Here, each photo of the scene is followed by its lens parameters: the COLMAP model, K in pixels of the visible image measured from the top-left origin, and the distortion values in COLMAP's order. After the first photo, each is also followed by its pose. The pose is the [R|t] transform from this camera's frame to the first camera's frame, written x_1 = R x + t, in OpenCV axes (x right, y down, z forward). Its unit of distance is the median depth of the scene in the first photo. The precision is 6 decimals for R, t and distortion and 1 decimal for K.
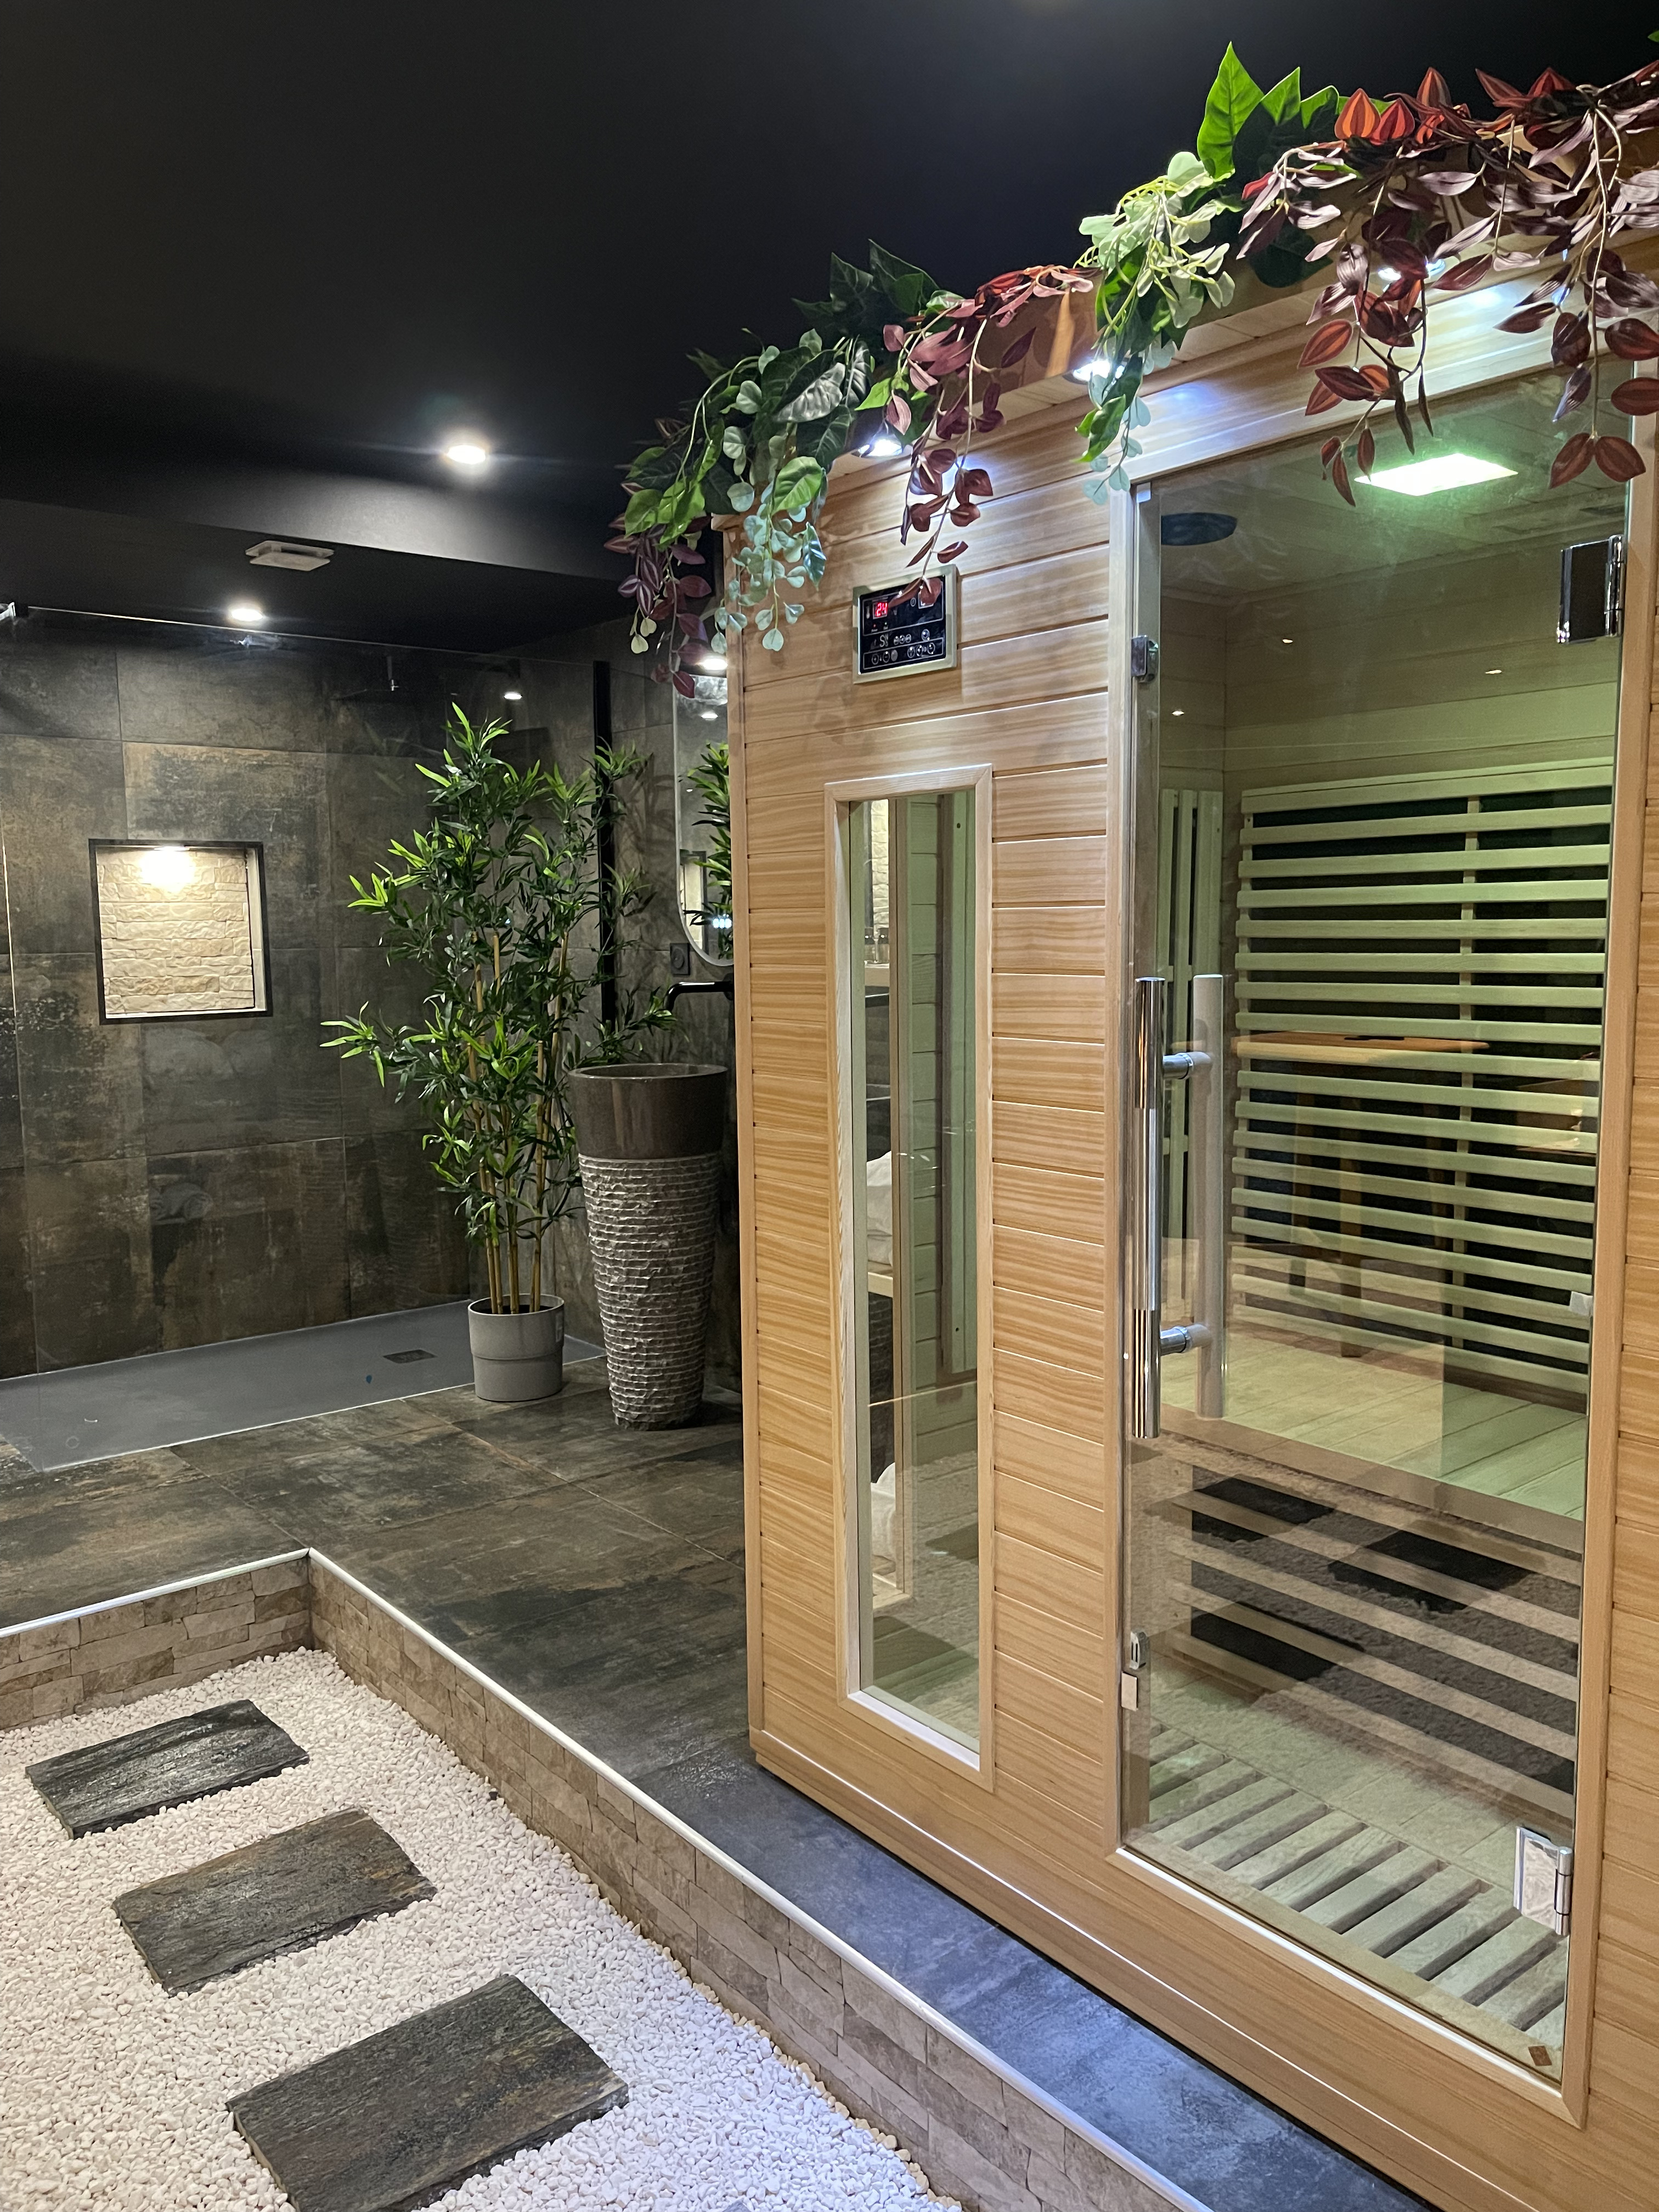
lens RADIAL K [[1674.5, 0, 828.8], [0, 1674.5, 1101.3], [0, 0, 1]] dist [0.065930, -0.083347]
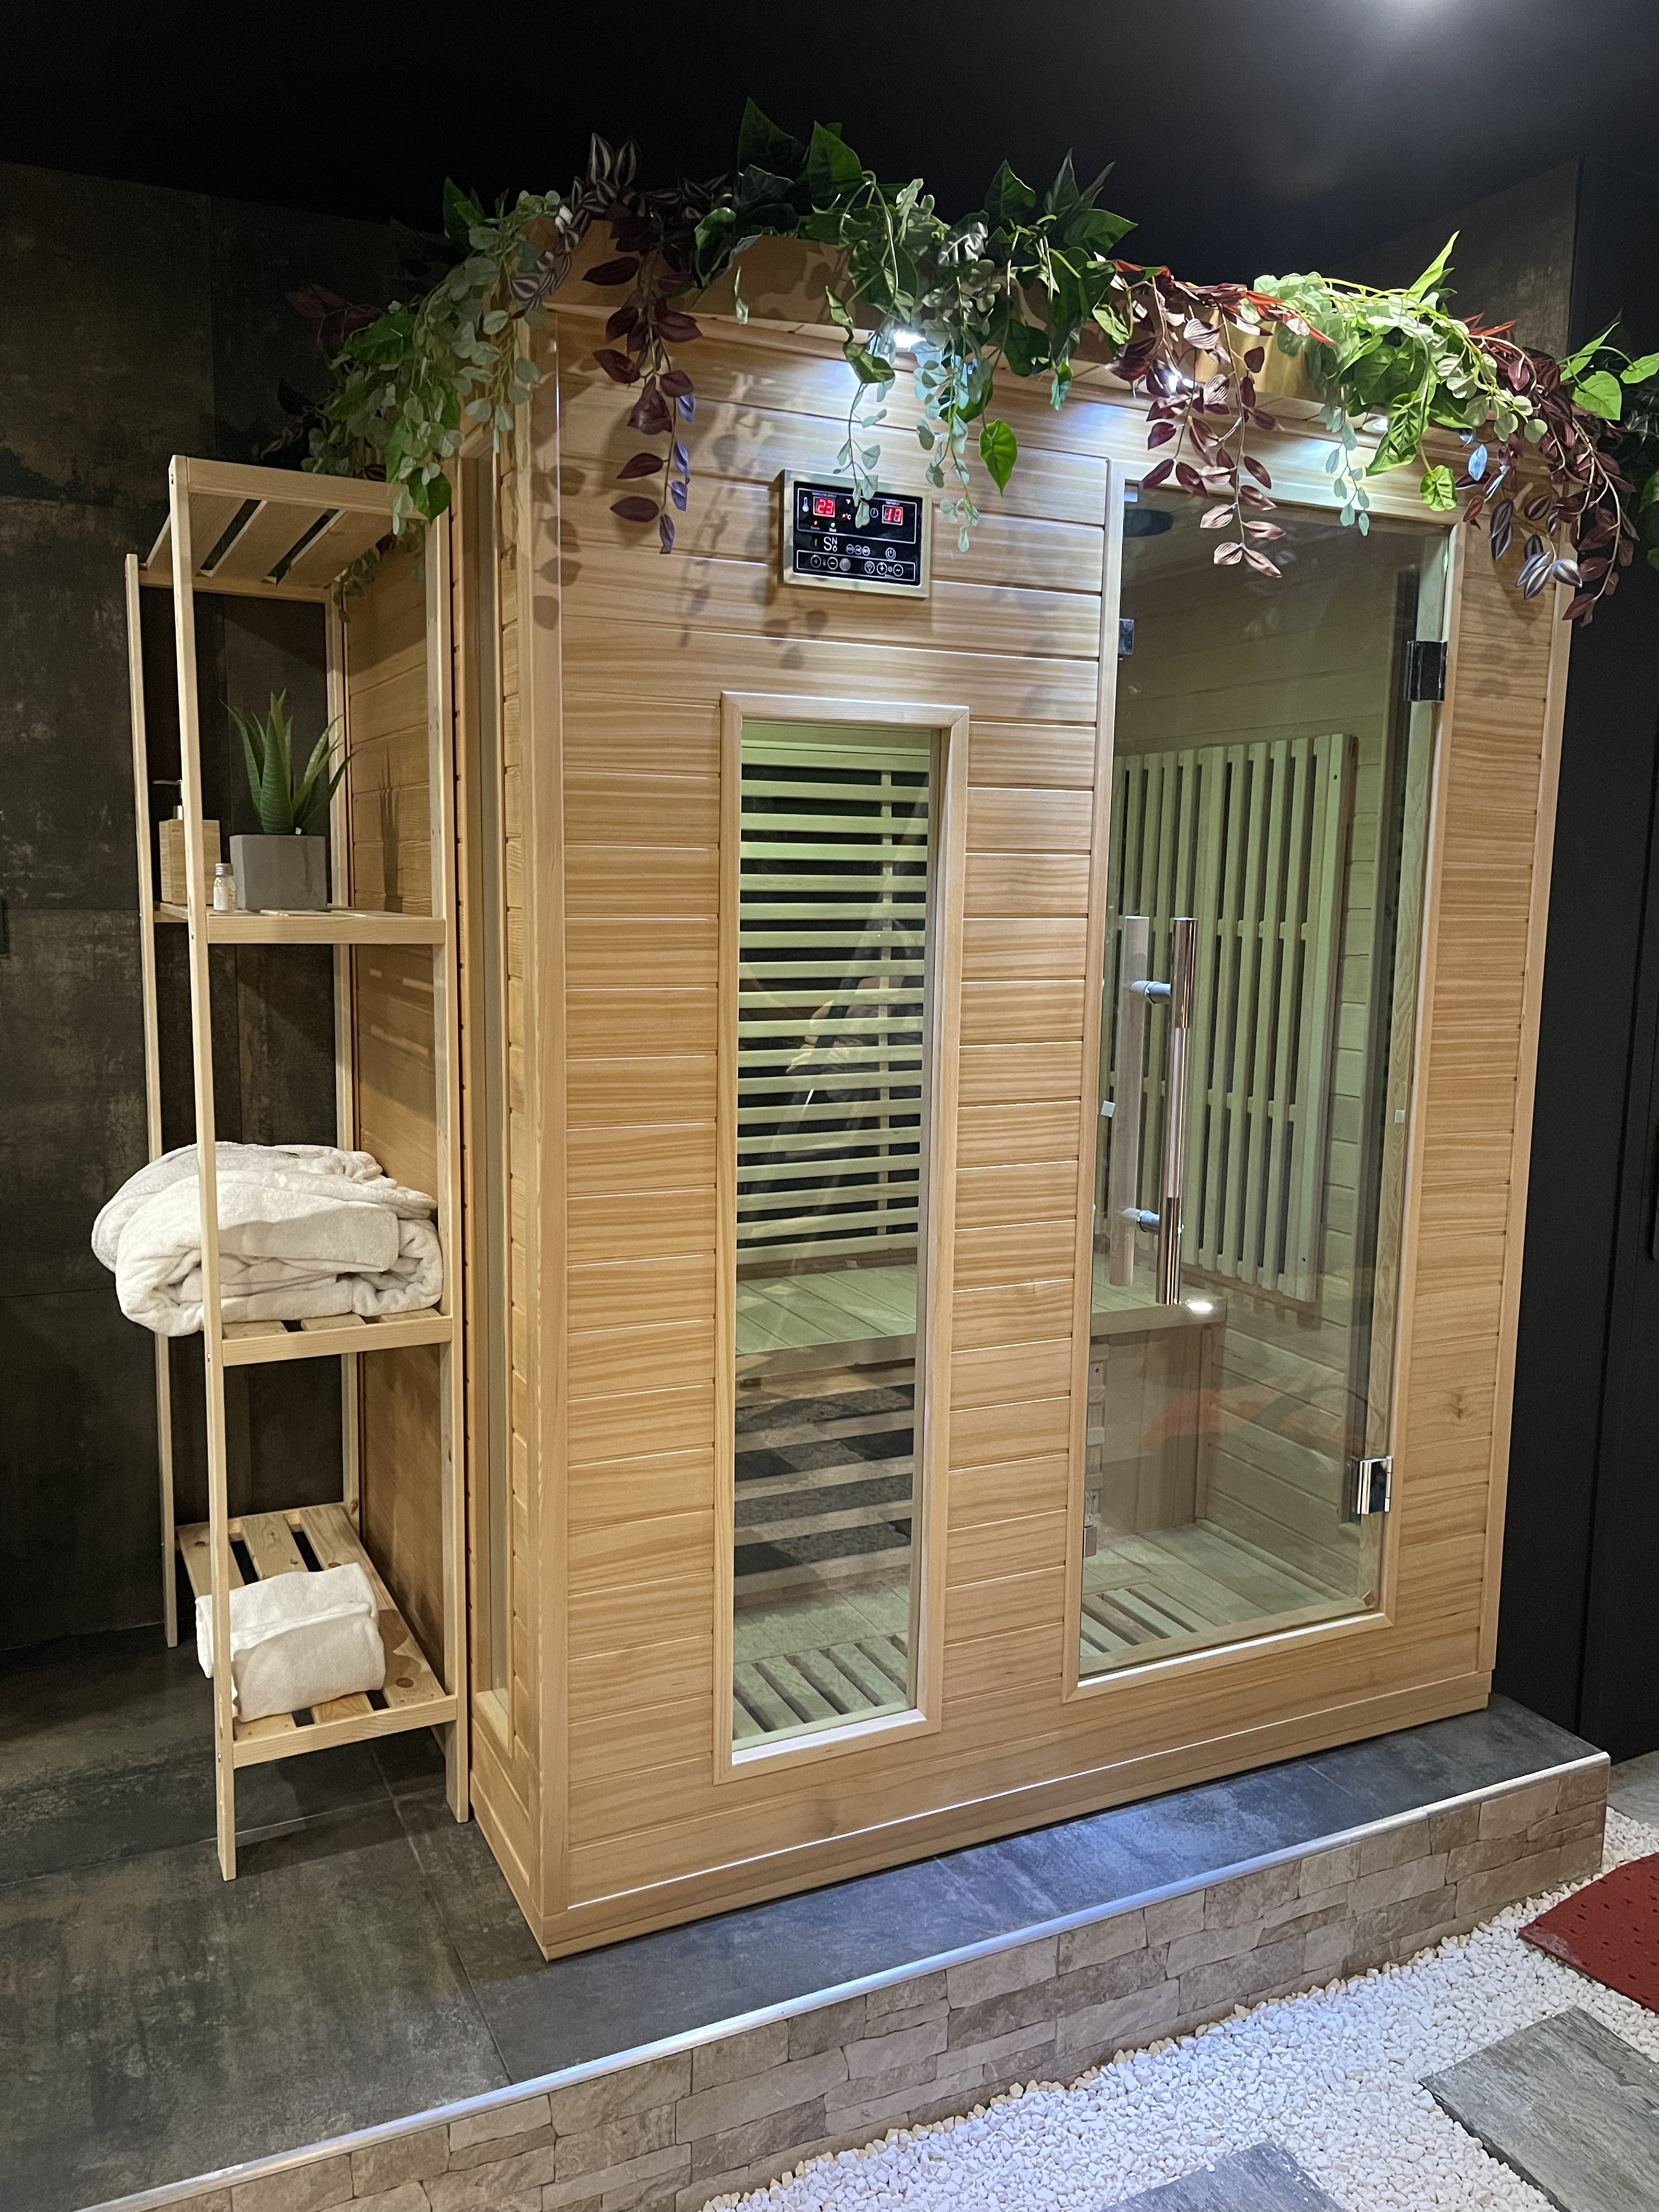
lens RADIAL K [[1674.5, 0, 832.9], [0, 1674.5, 1111.6], [0, 0, 1]] dist [0.065930, -0.083347]
pose [[0.220273, -0.119385, 0.968105, -0.435843], [0.090187, 0.990723, 0.101654, -0.034256], [-0.971260, 0.064919, 0.228997, 0.412015]]
